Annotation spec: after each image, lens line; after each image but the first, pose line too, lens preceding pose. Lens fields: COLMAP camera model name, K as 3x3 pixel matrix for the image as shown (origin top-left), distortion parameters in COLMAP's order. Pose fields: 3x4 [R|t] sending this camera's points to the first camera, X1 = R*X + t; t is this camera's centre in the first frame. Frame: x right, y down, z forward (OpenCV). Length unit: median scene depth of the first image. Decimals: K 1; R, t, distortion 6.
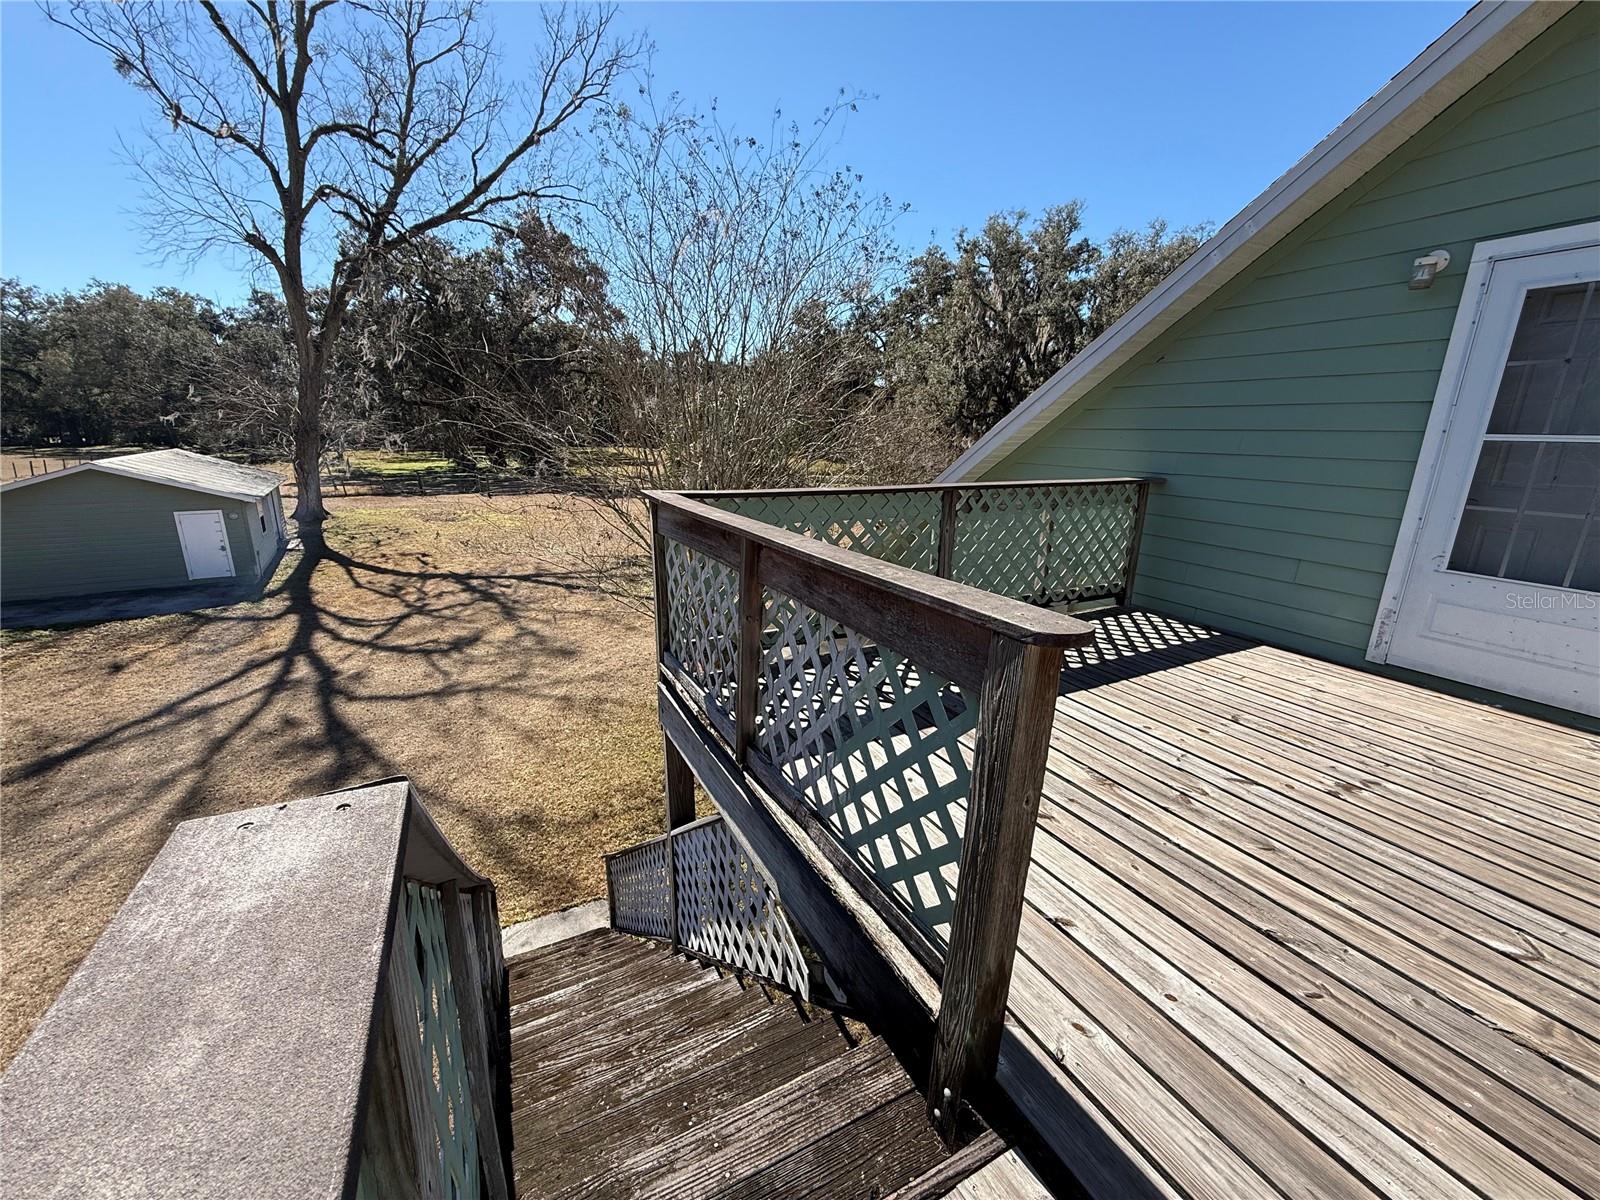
lens RADIAL K [[641.5, 0, 800.0], [0, 641.5, 600.0], [0, 0, 1]] dist [0.001435, -0.000155]
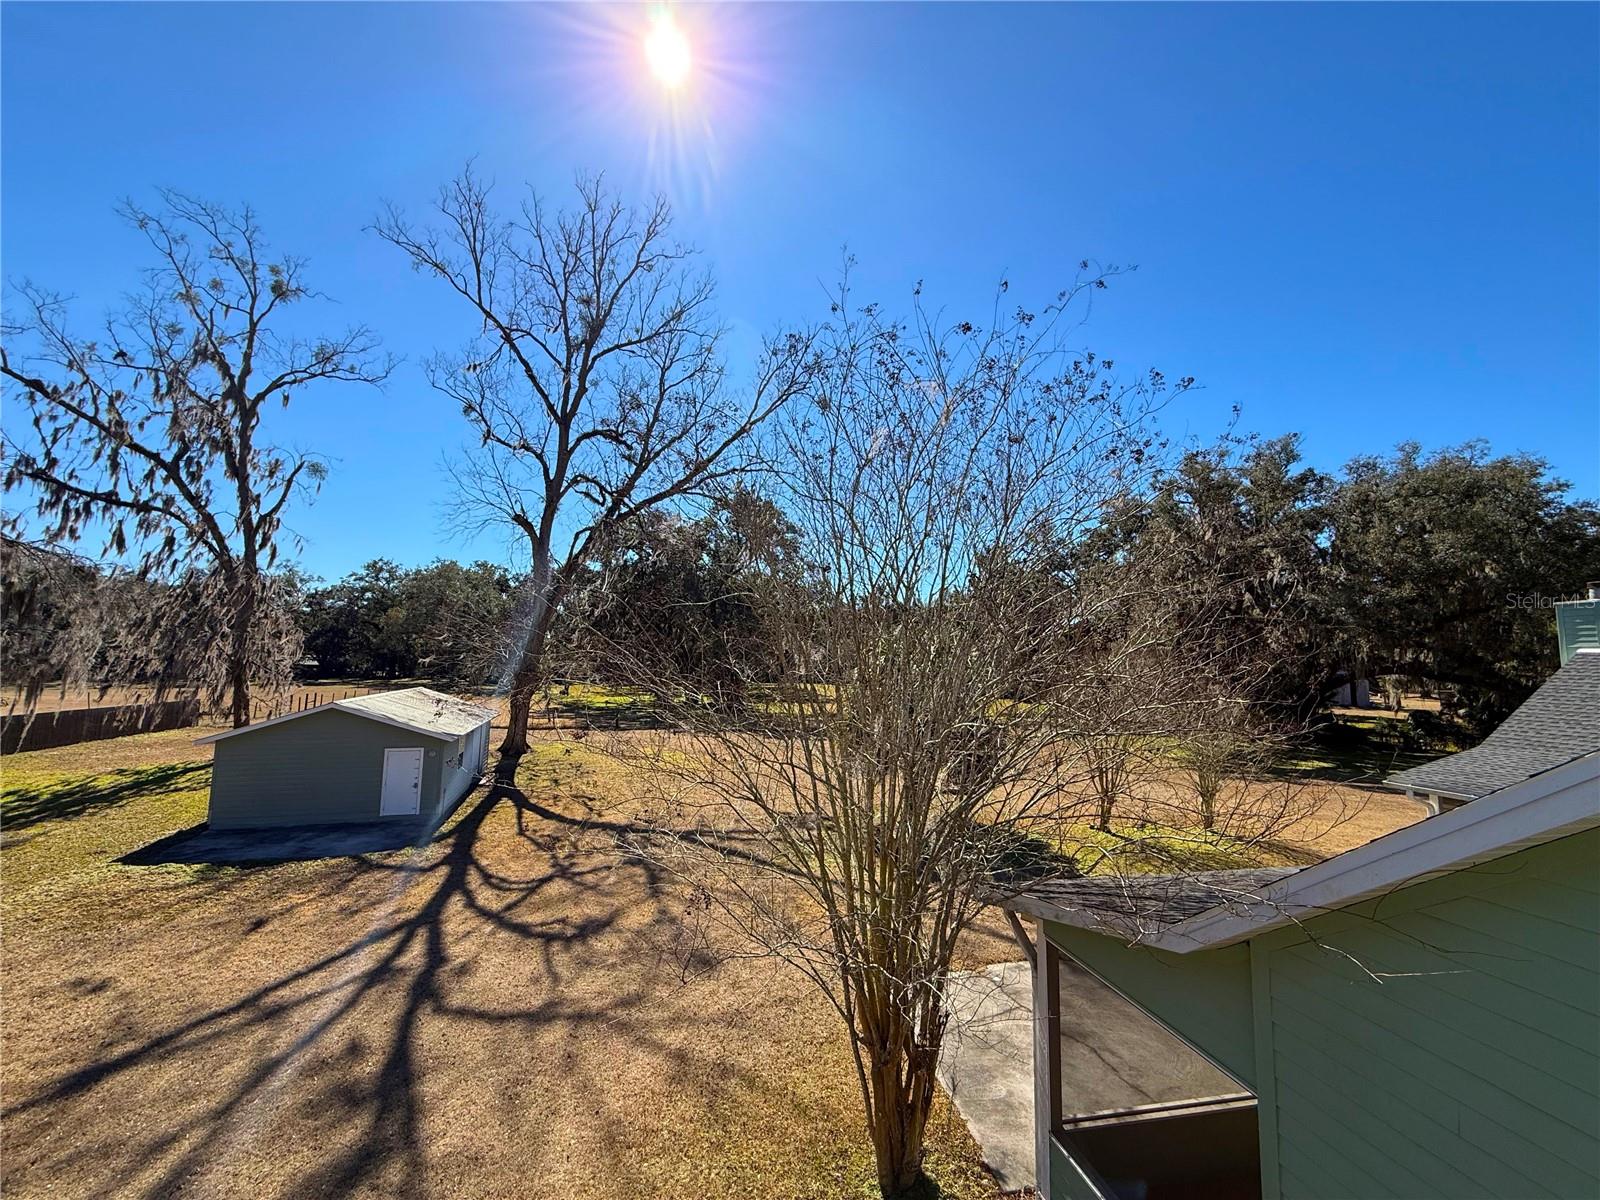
lens RADIAL K [[641.5, 0, 800.0], [0, 641.5, 600.0], [0, 0, 1]] dist [0.001435, -0.000155]
pose [[0.962295, -0.024958, -0.270861, -0.018110], [-0.072601, 0.936090, -0.344186, -0.042106], [0.262141, 0.350873, 0.898983, 0.113349]]
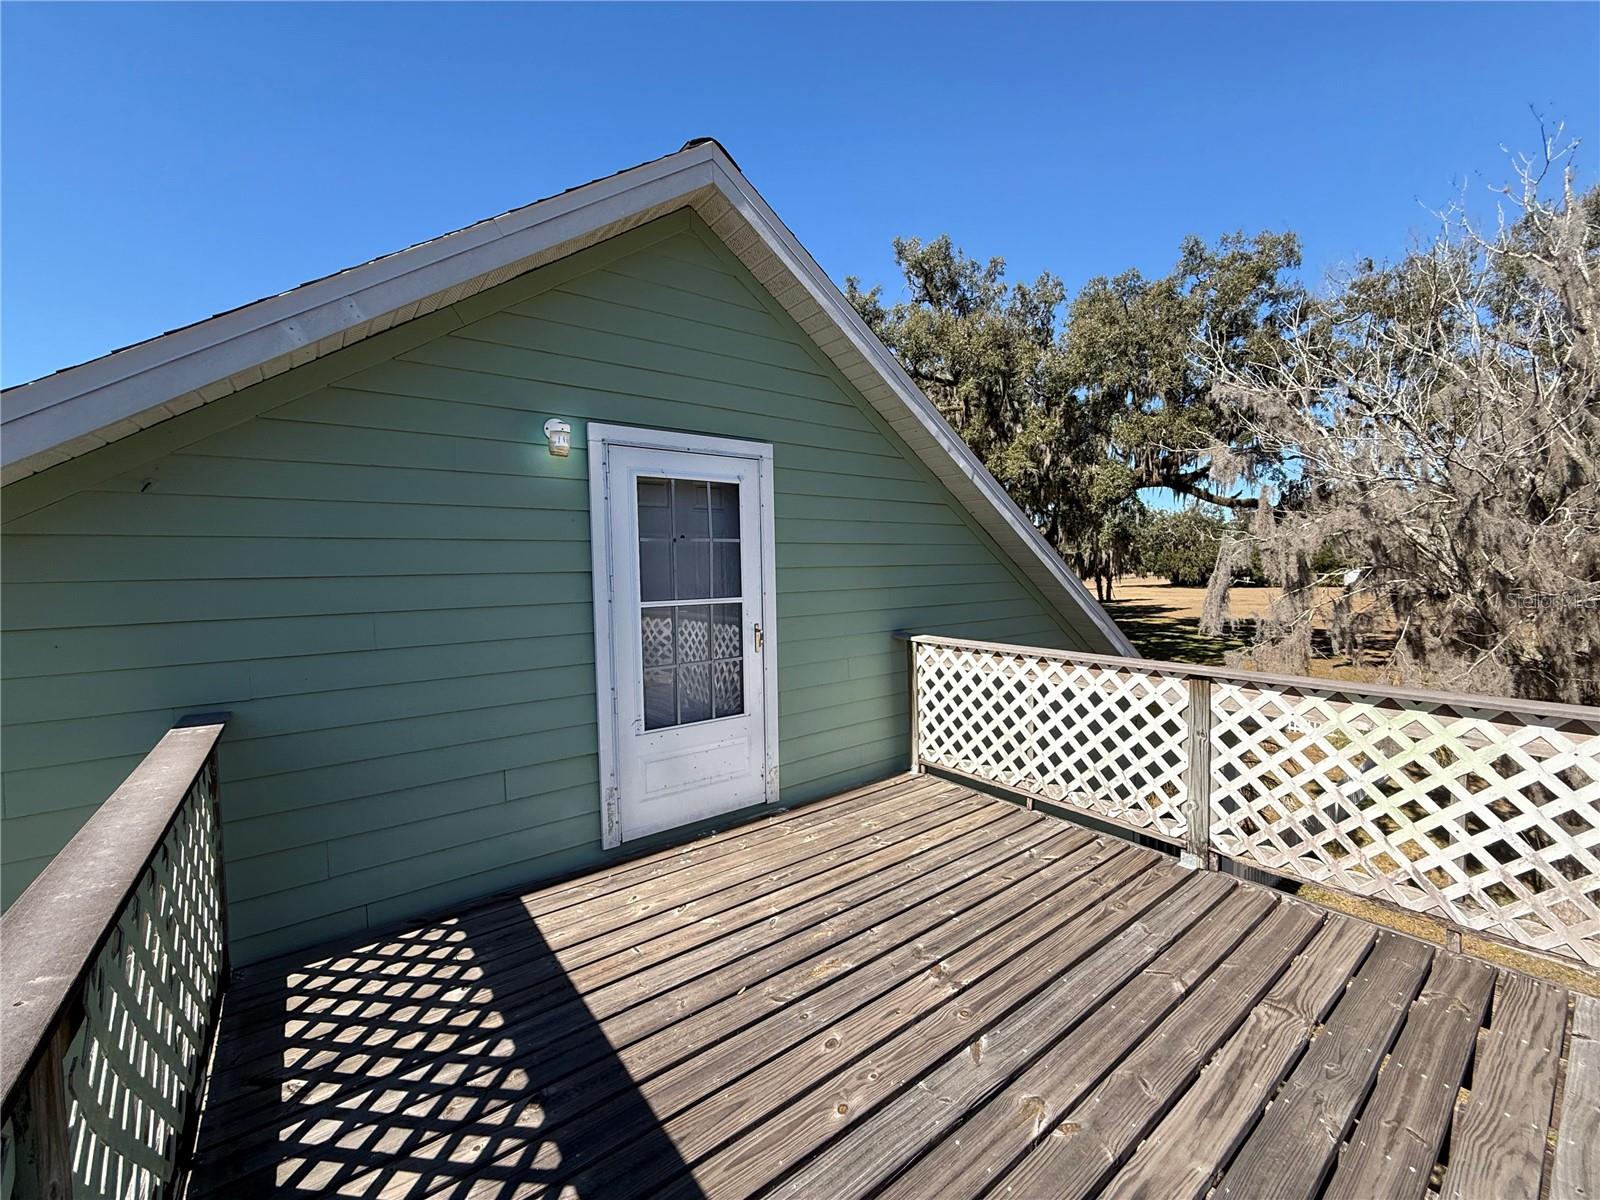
lens RADIAL K [[641.5, 0, 800.0], [0, 641.5, 600.0], [0, 0, 1]] dist [0.001435, -0.000155]
pose [[-0.167425, -0.075688, 0.982975, -0.023481], [0.265161, 0.956853, 0.118840, -0.467294], [-0.949557, 0.280543, -0.140131, 1.320905]]
